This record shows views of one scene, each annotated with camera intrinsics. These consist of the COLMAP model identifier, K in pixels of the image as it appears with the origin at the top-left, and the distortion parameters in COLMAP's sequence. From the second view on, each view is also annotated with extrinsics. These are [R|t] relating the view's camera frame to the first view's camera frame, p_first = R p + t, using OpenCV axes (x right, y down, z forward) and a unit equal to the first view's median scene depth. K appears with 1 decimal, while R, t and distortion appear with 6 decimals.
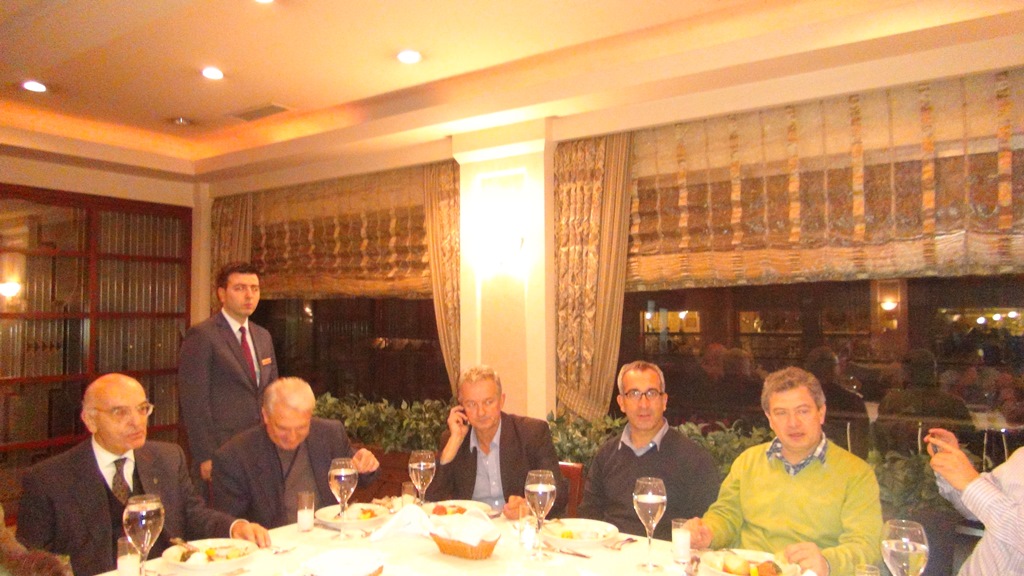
lens RADIAL K [[714.5, 0, 512.5], [0, 714.5, 273.3], [0, 0, 1]] dist [0.000842, -0.000190]
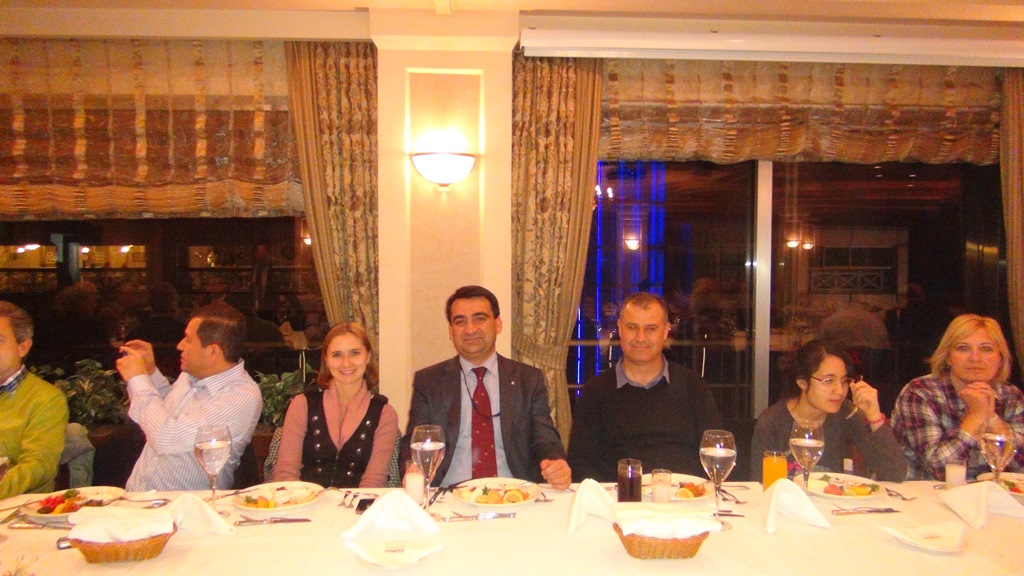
lens RADIAL K [[711.8, 0, 512.0], [0, 711.8, 288.0], [0, 0, 1]] dist [-0.005685, -0.000054]
pose [[0.804088, -0.028095, 0.593845, 0.282842], [-0.038725, 0.994286, 0.099476, -0.013812], [-0.593247, -0.102985, 0.798406, -0.175421]]
